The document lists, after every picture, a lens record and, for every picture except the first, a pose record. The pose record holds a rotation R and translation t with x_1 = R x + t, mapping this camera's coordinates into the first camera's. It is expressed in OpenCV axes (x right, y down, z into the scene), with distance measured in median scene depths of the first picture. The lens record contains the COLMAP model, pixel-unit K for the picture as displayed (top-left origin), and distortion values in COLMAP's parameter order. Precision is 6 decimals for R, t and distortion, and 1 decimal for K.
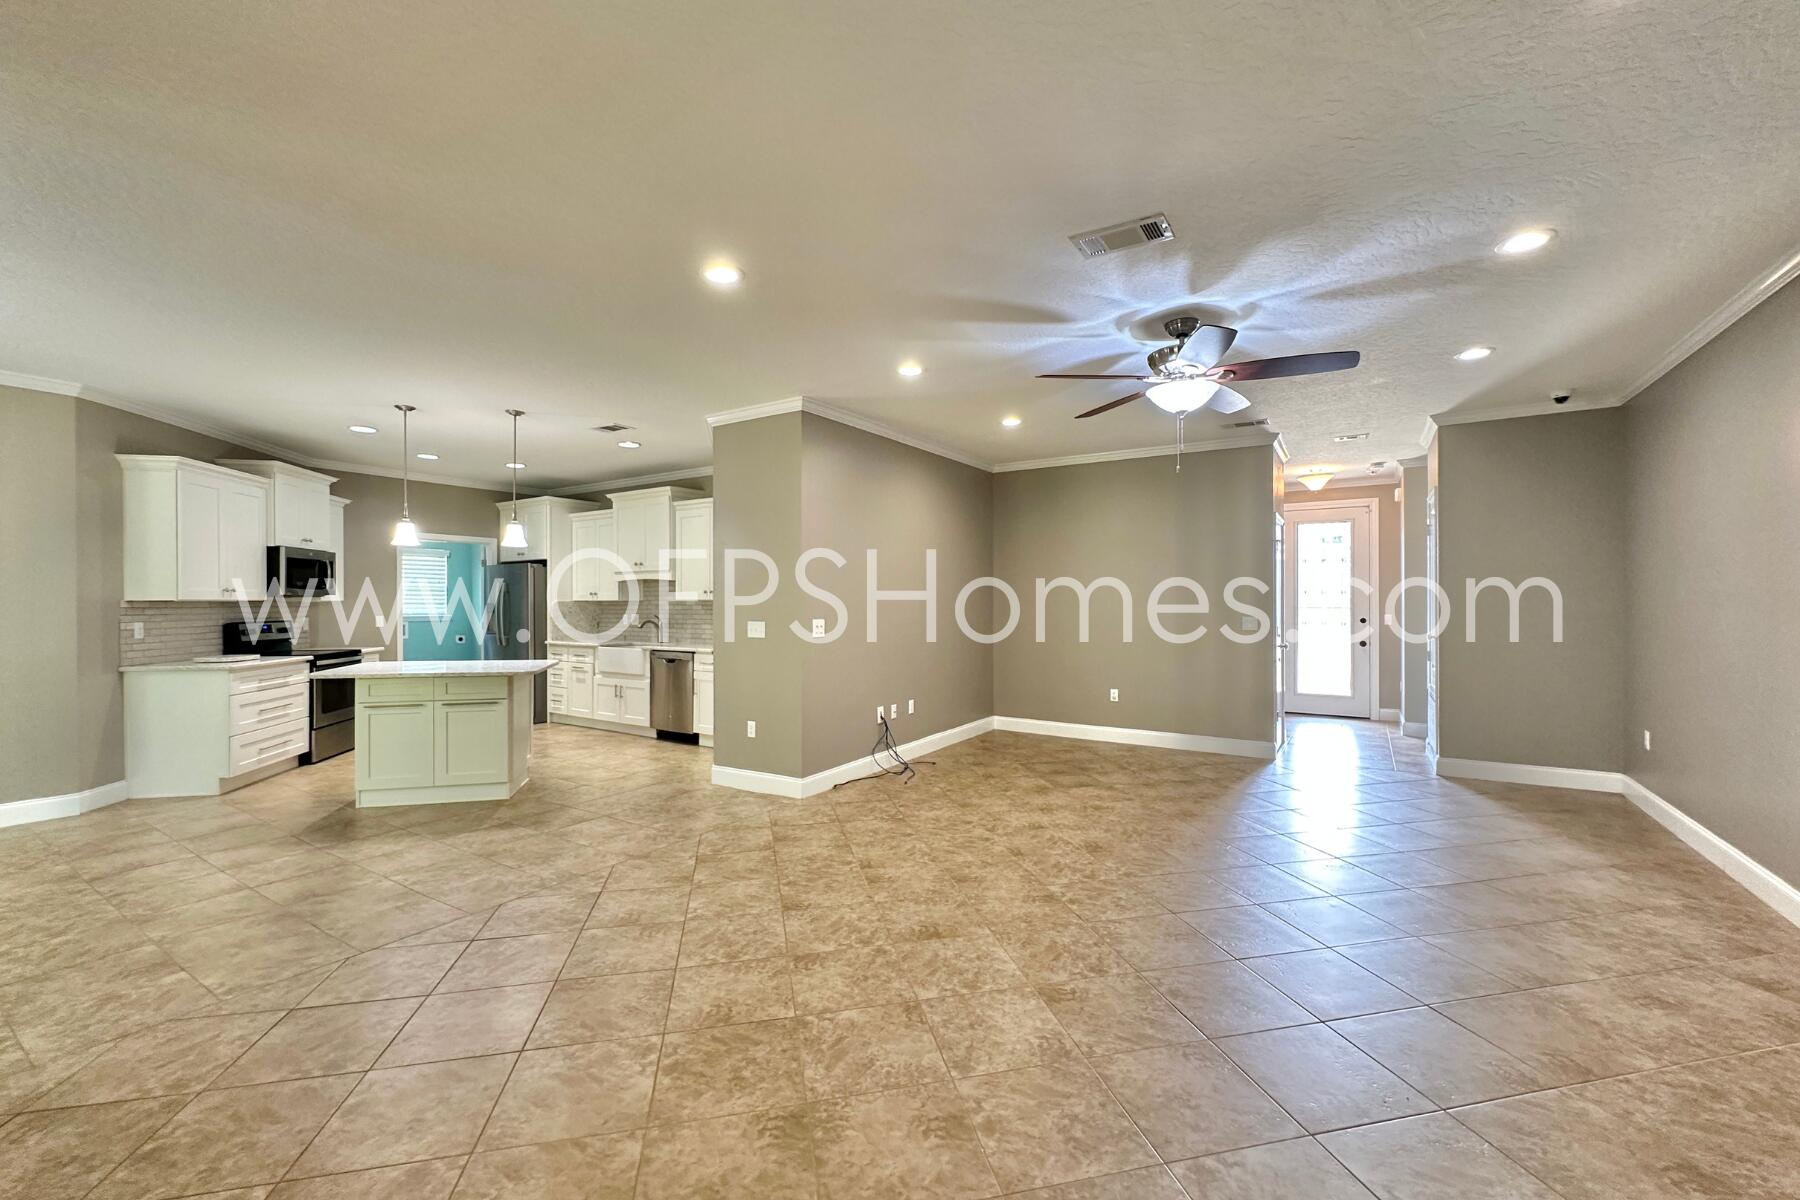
lens RADIAL K [[719.0, 0, 900.0], [0, 719.0, 600.0], [0, 0, 1]] dist [-0.002604, -0.000032]
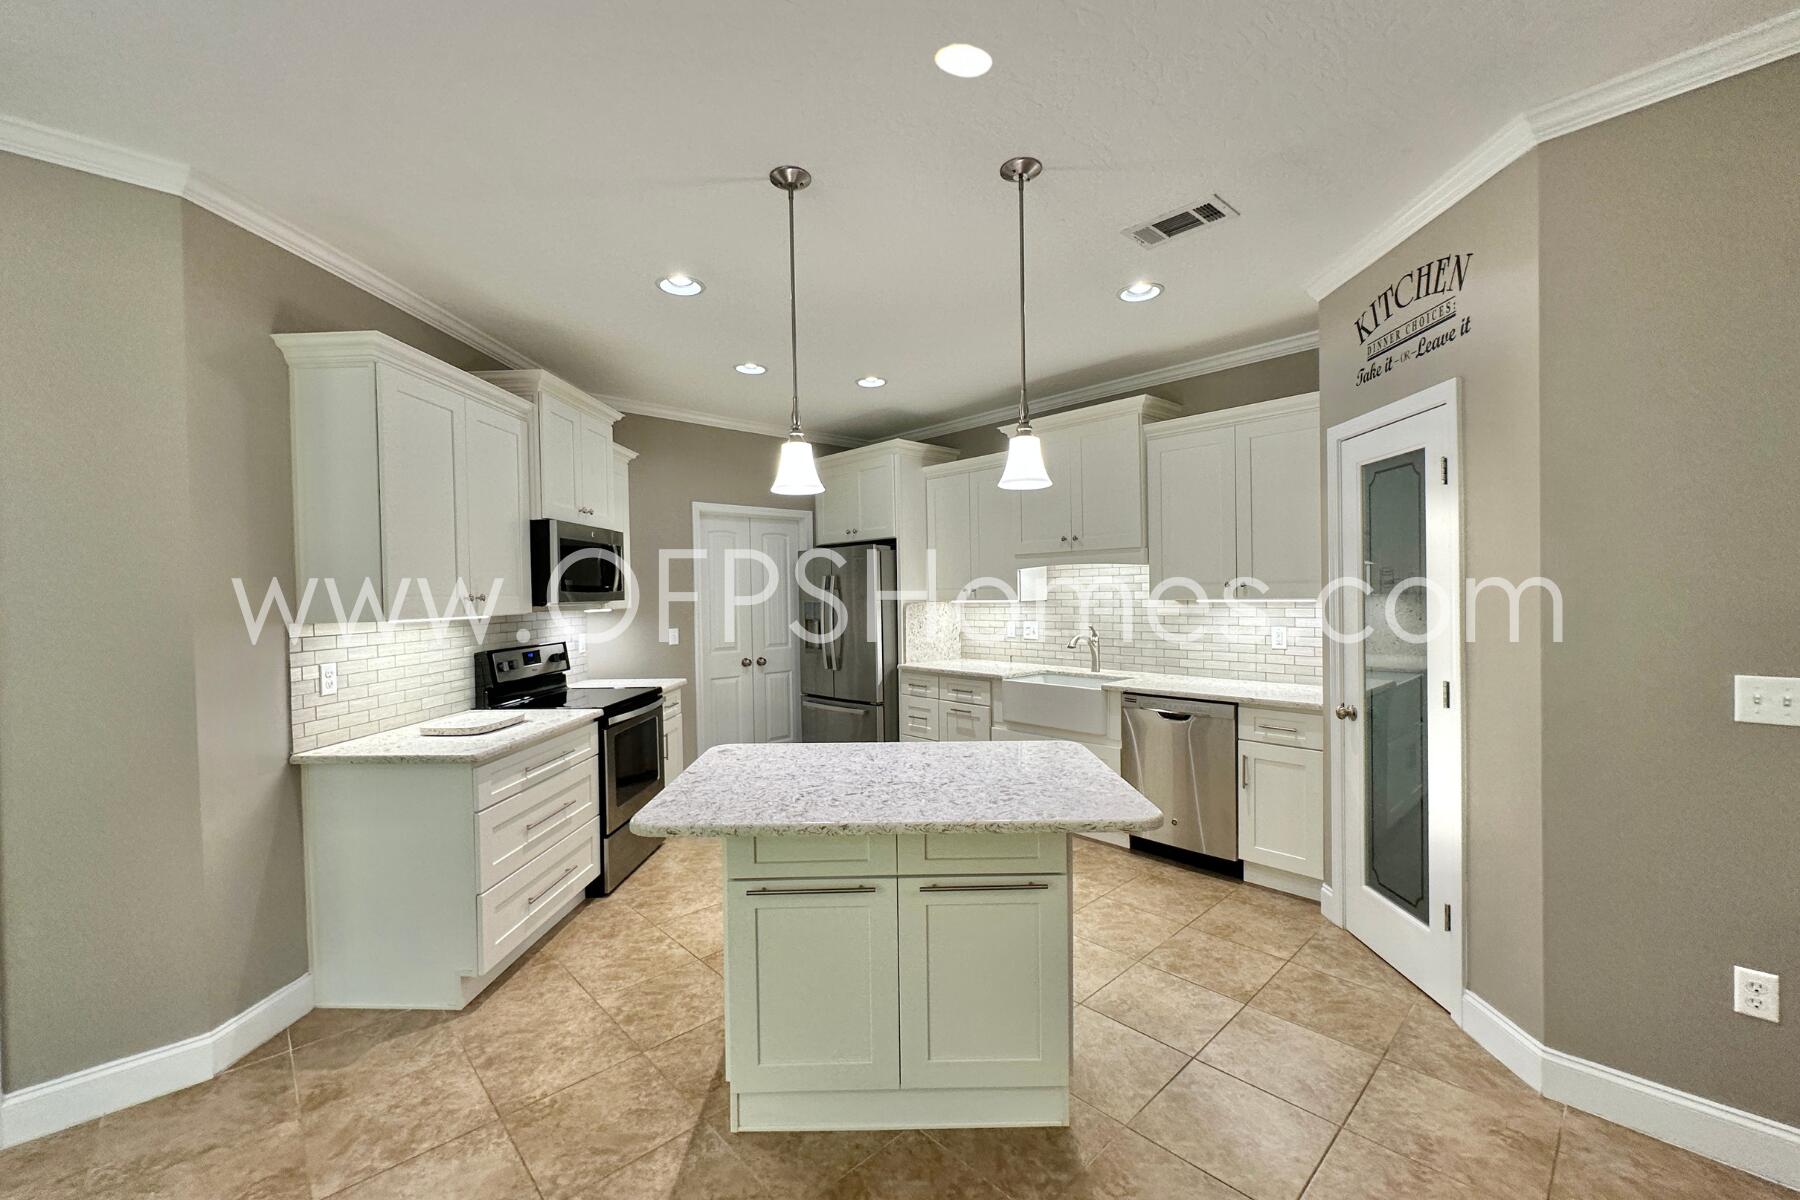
lens RADIAL K [[719.0, 0, 900.0], [0, 719.0, 600.0], [0, 0, 1]] dist [-0.002604, -0.000032]
pose [[0.969340, -0.010177, -0.245512, -0.497681], [0.014401, 0.999777, 0.015416, -0.016302], [0.245301, -0.018479, 0.969271, 0.562006]]
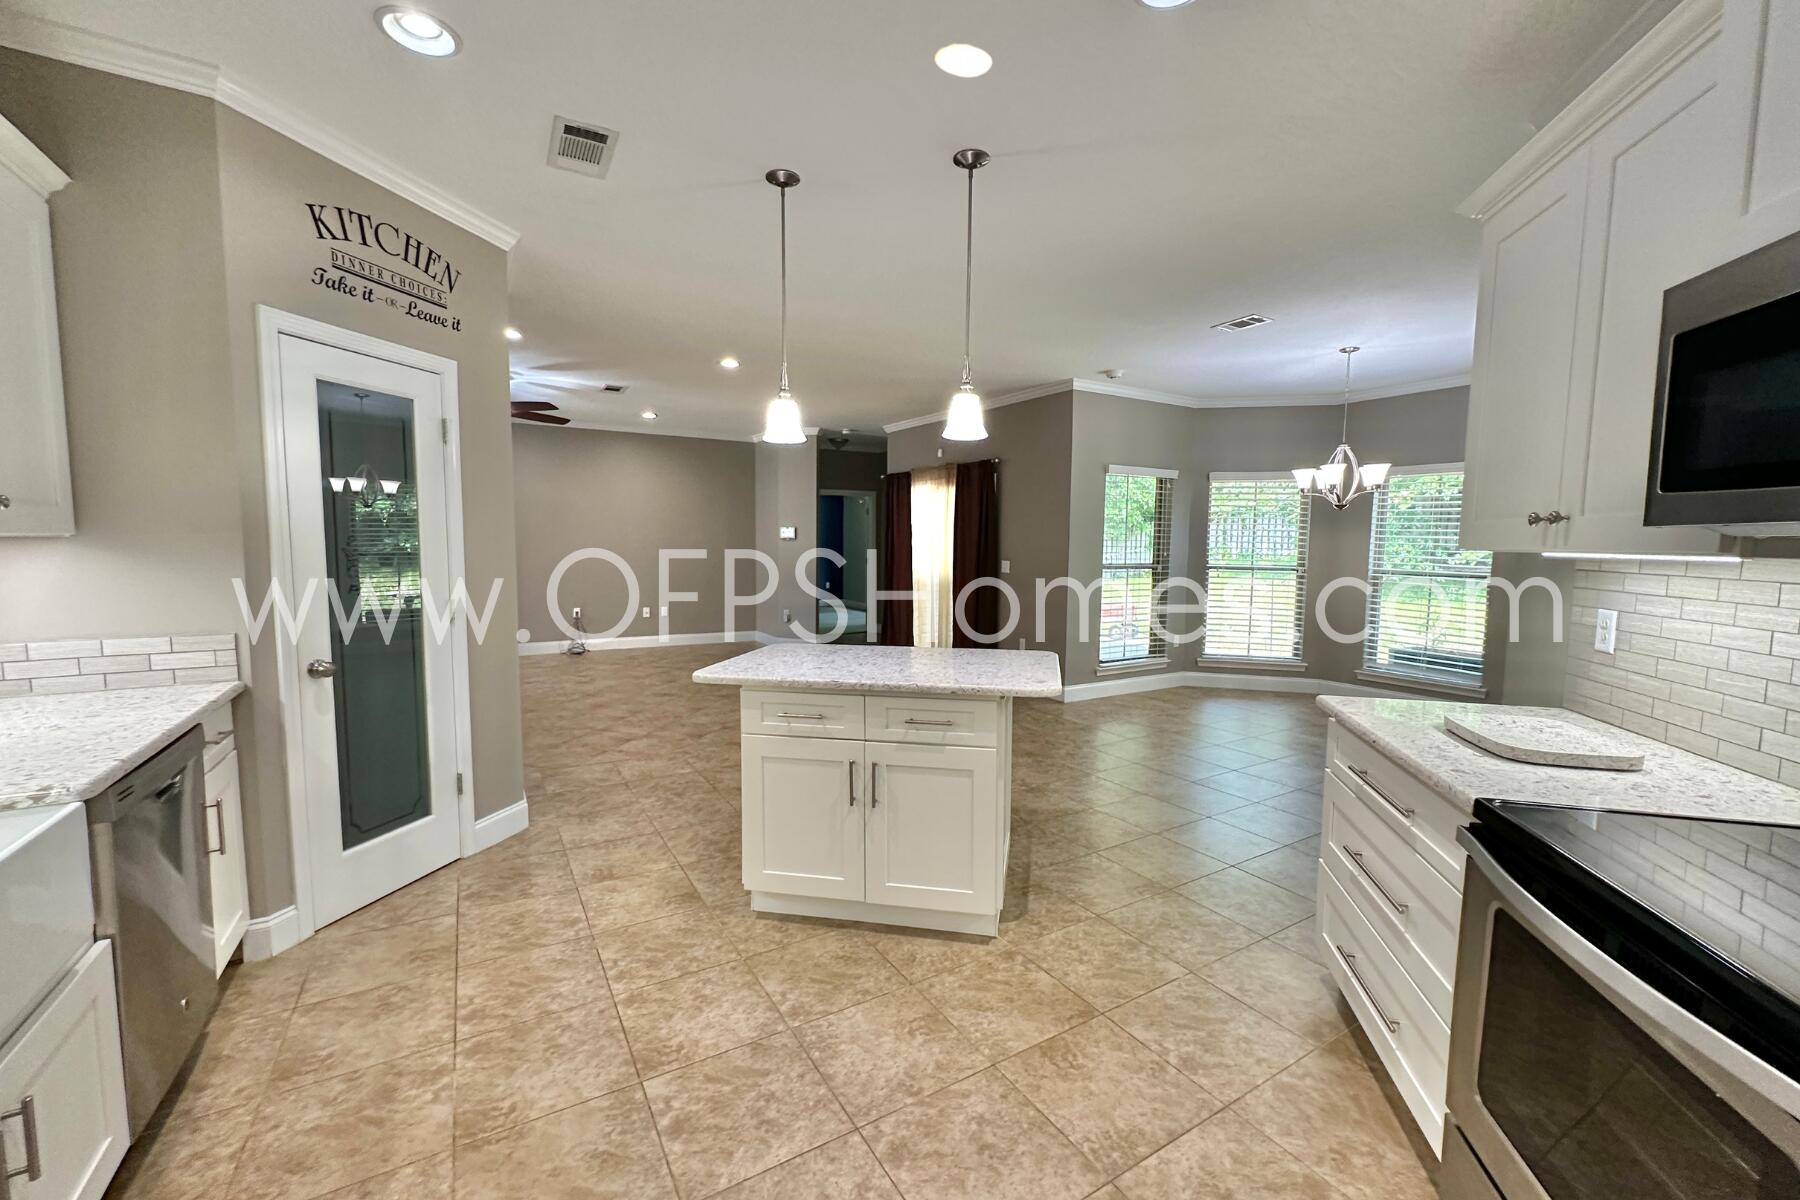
lens RADIAL K [[719.0, 0, 900.0], [0, 719.0, 600.0], [0, 0, 1]] dist [-0.002604, -0.000032]
pose [[-0.897374, -0.042479, 0.439221, -0.840007], [-0.009063, 0.996920, 0.077901, -0.000797], [-0.441177, 0.065925, -0.894995, 1.425698]]
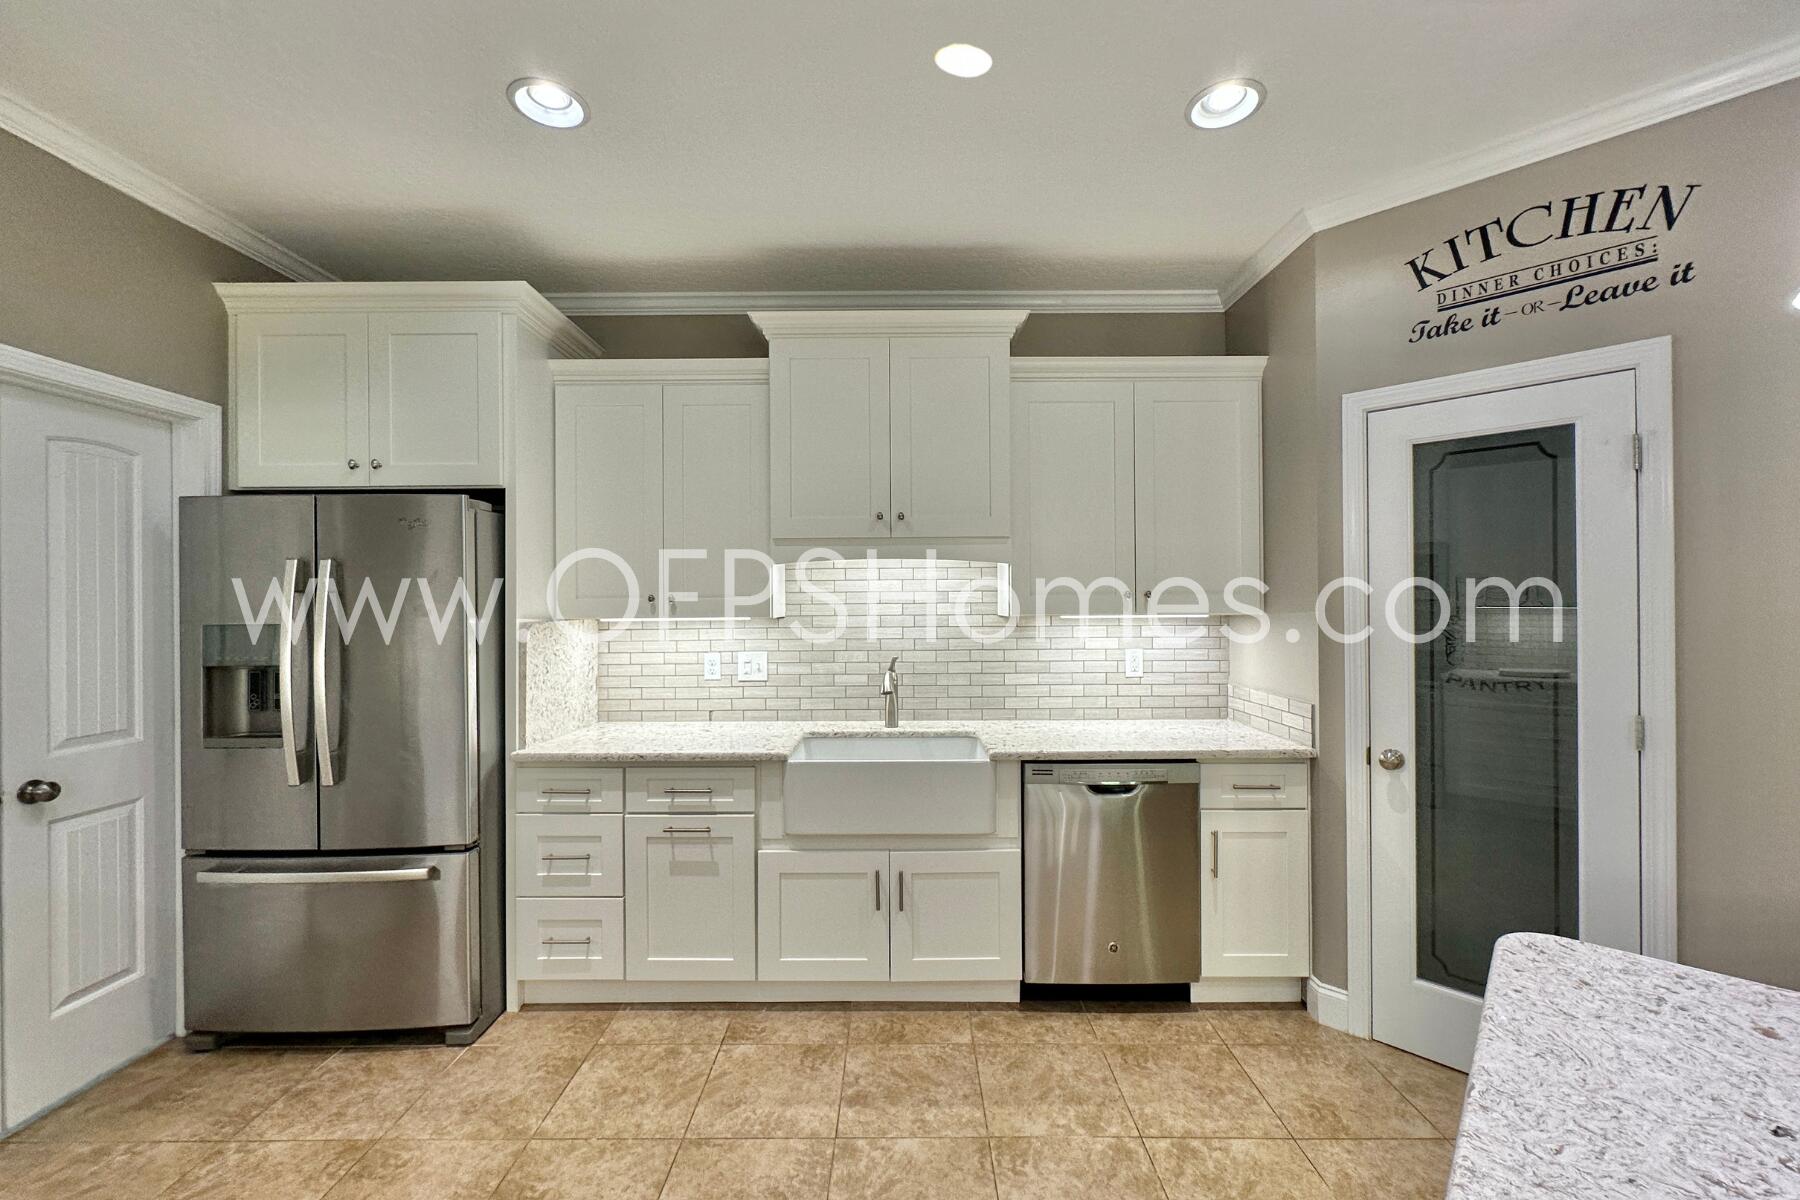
lens RADIAL K [[719.0, 0, 900.0], [0, 719.0, 600.0], [0, 0, 1]] dist [-0.002604, -0.000032]
pose [[0.842382, 0.000300, 0.538881, -0.776887], [0.001322, 0.999996, -0.002624, -0.010887], [-0.538879, 0.002923, 0.842378, 0.975709]]
